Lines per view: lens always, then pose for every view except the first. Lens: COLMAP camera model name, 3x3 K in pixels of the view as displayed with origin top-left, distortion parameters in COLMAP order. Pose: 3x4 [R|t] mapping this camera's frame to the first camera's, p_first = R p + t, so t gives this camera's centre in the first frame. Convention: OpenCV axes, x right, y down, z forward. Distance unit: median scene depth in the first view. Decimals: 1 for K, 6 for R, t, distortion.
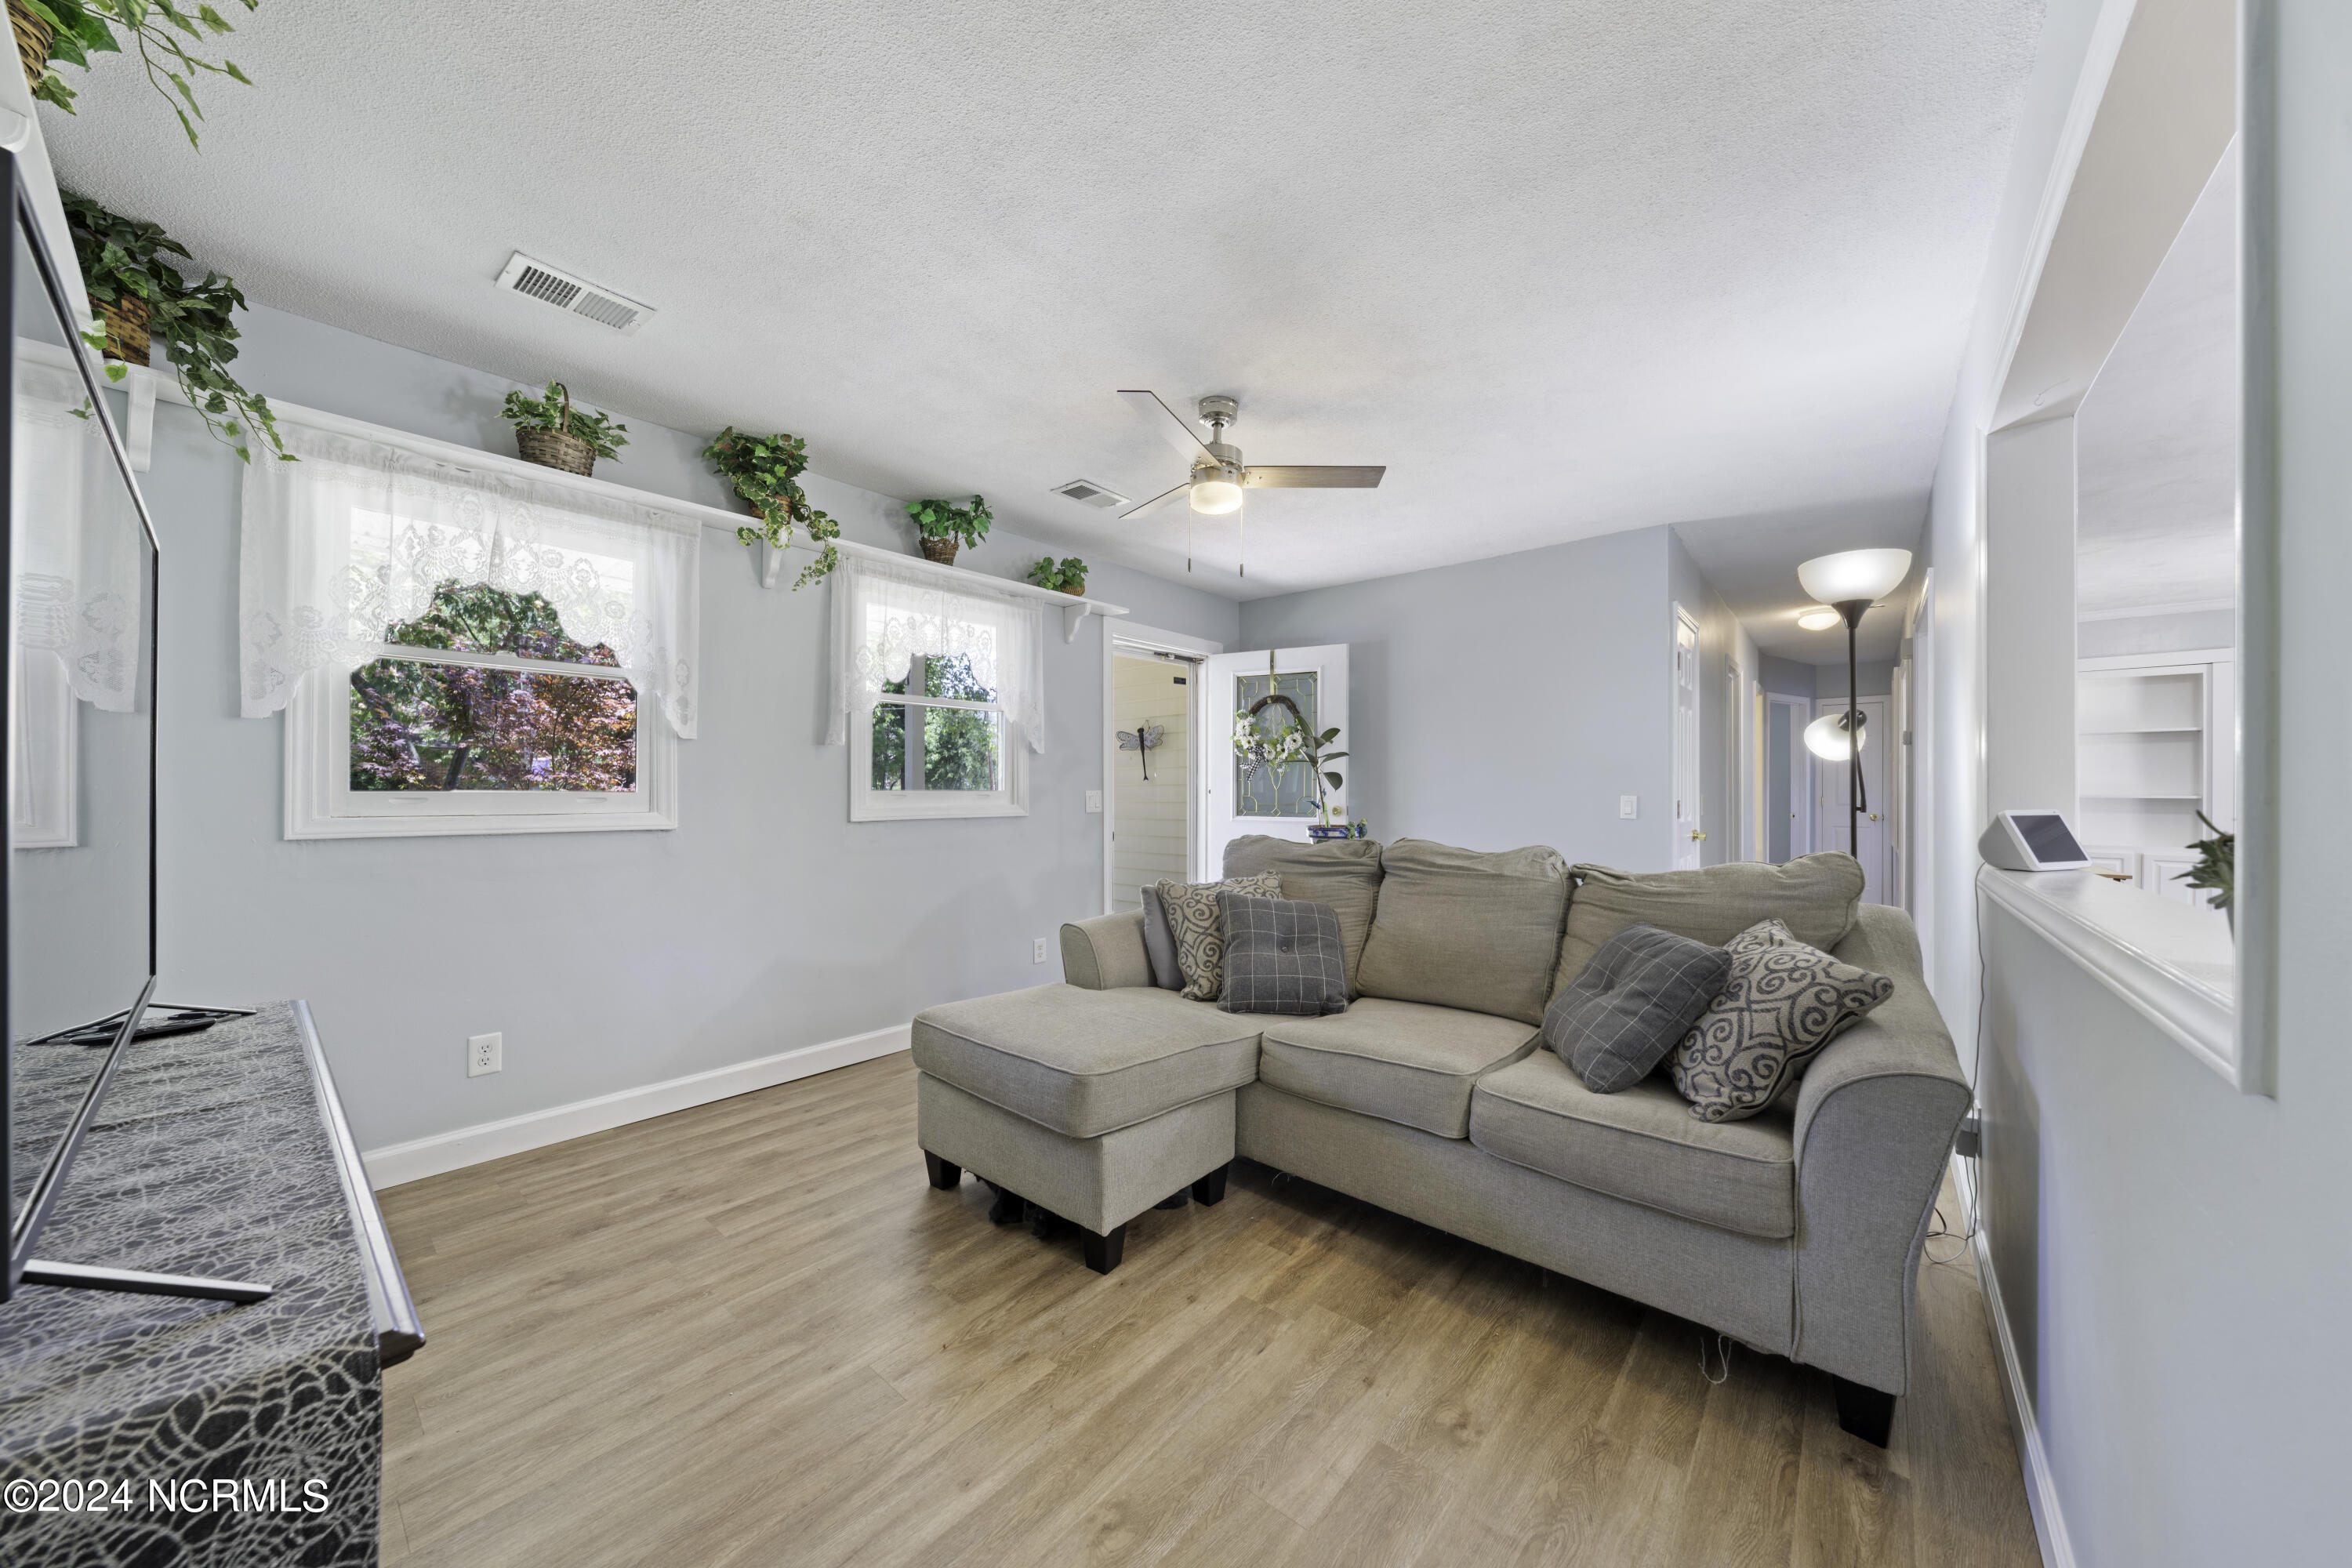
lens RADIAL K [[800.3, 0, 1181.7], [0, 800.3, 785.7], [0, 0, 1]] dist [-0.009376, -0.000087]
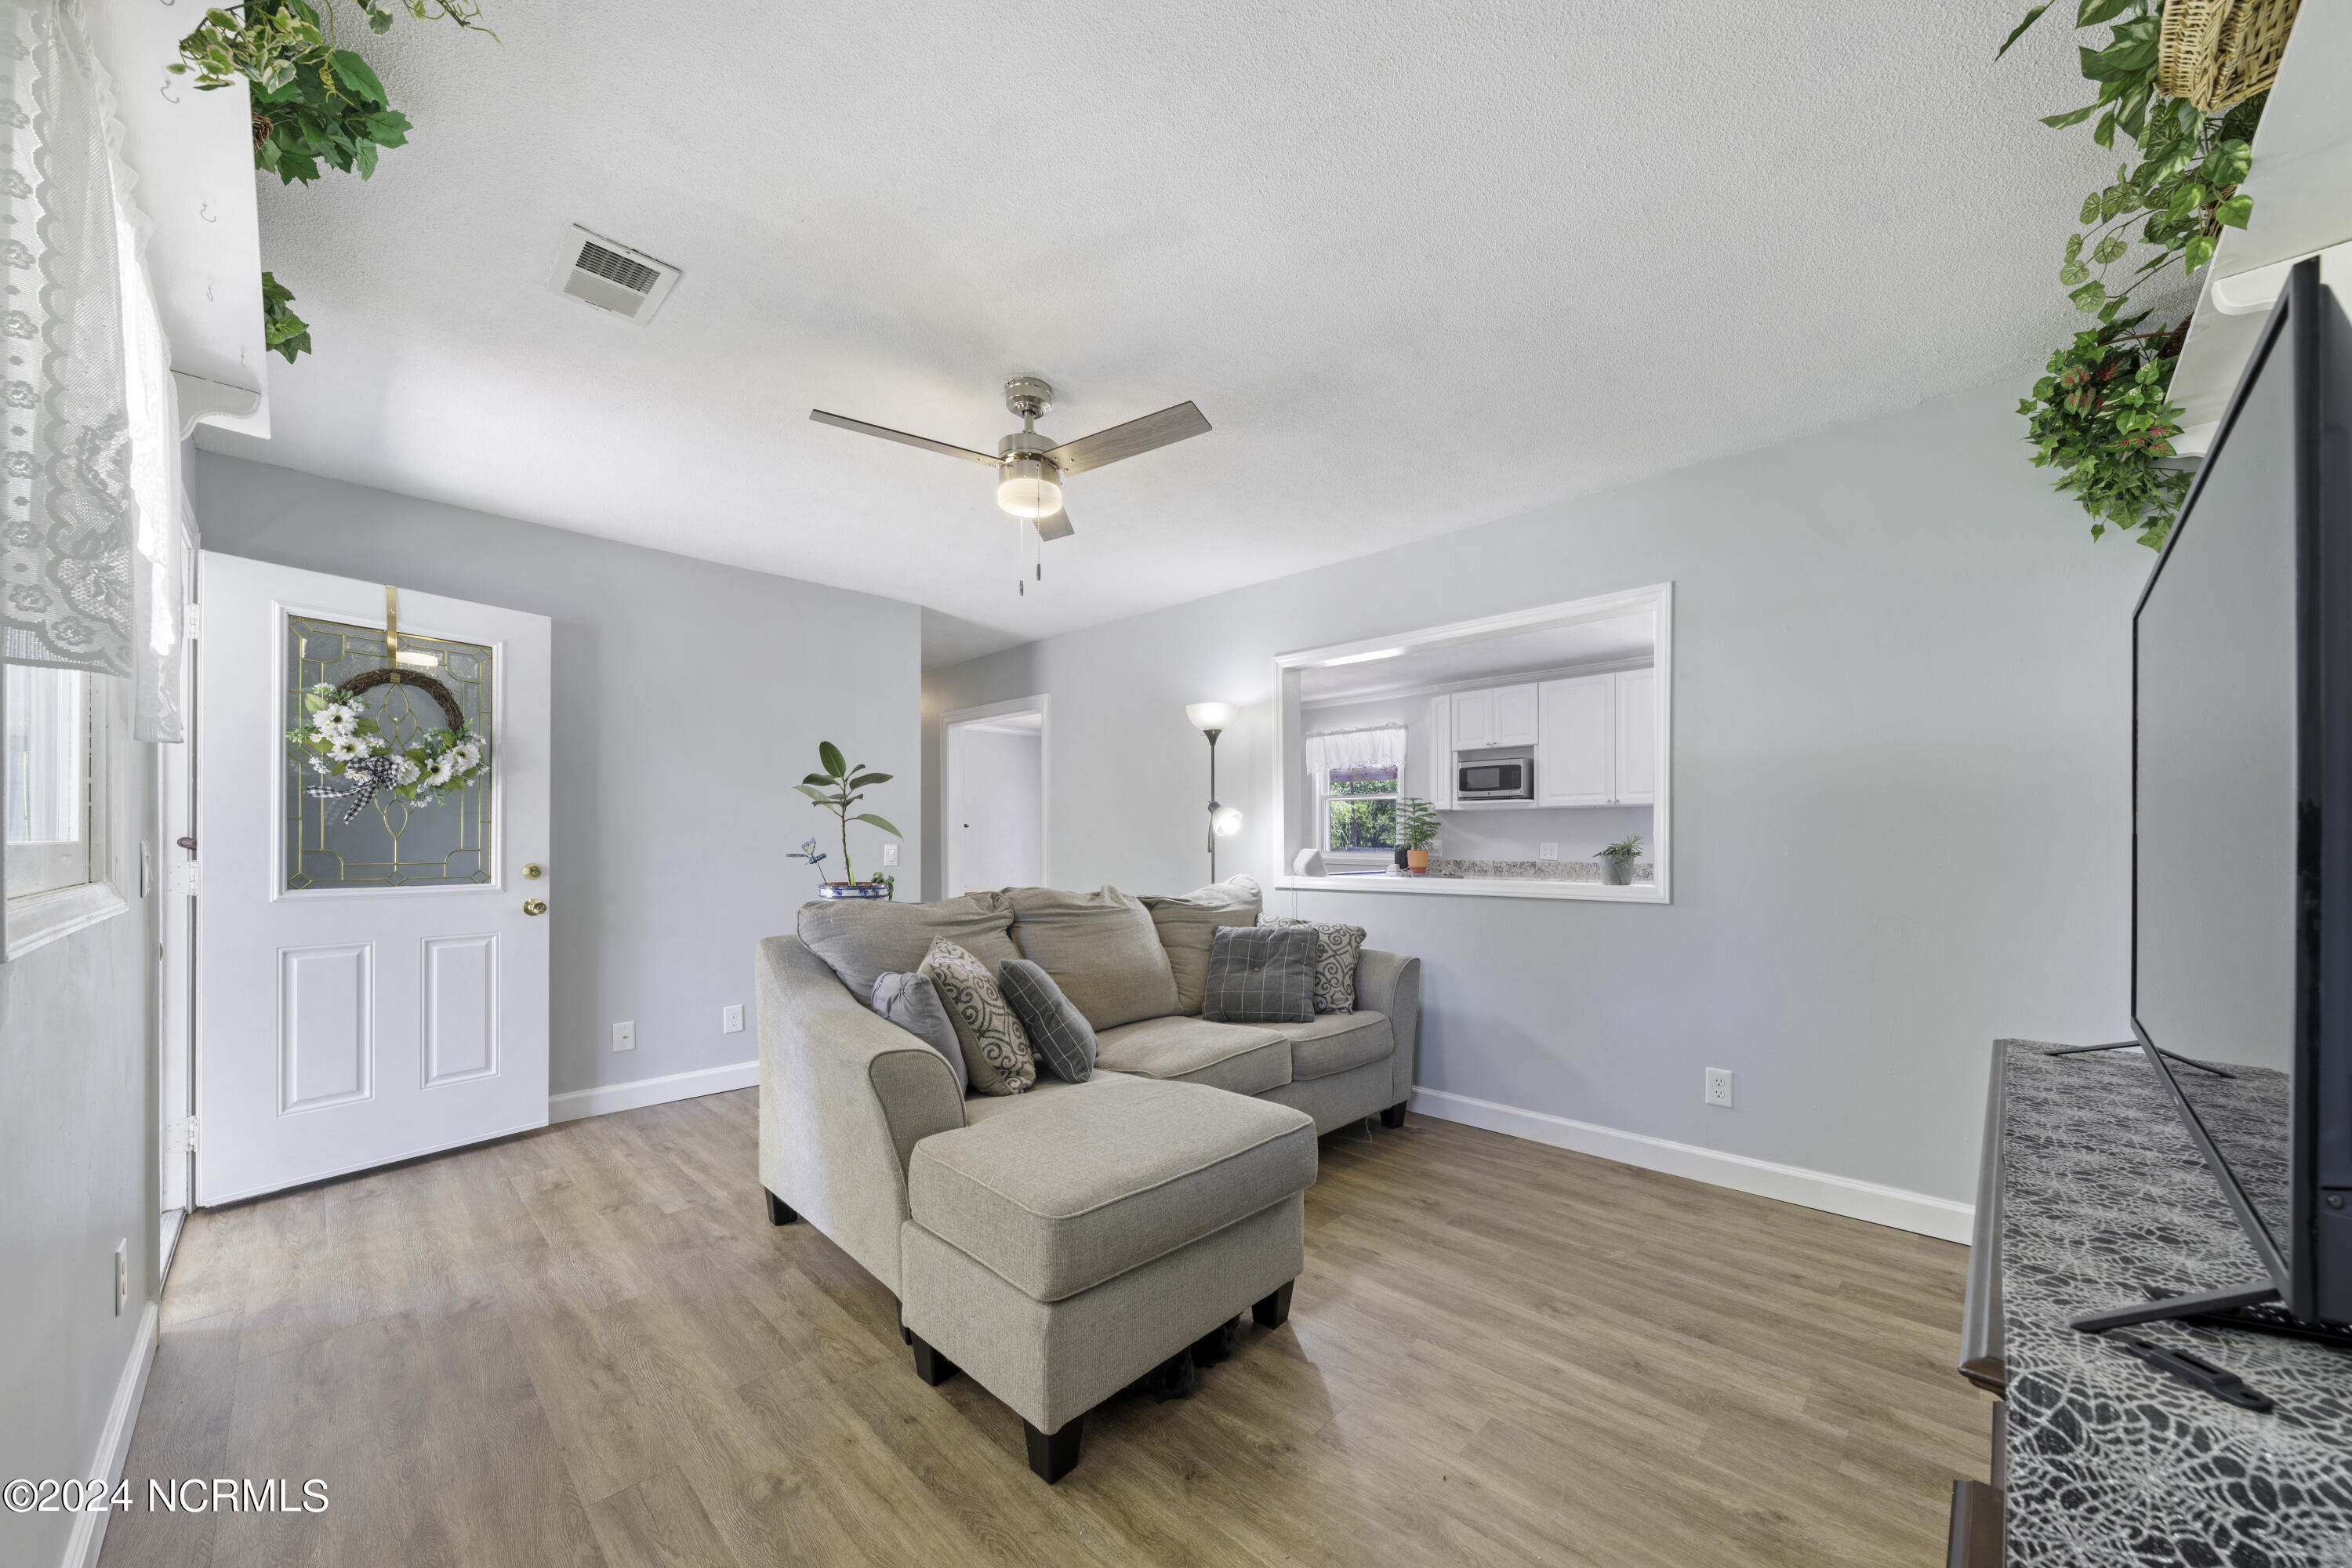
lens RADIAL K [[855.3, 0, 1203.6], [0, 855.3, 844.2], [0, 0, 1]] dist [-0.011749, -0.000008]
pose [[0.057632, -0.006824, 0.998315, -0.470707], [-0.008555, 0.999937, 0.007329, 0.000622], [-0.998301, -0.008963, 0.057570, 0.416909]]
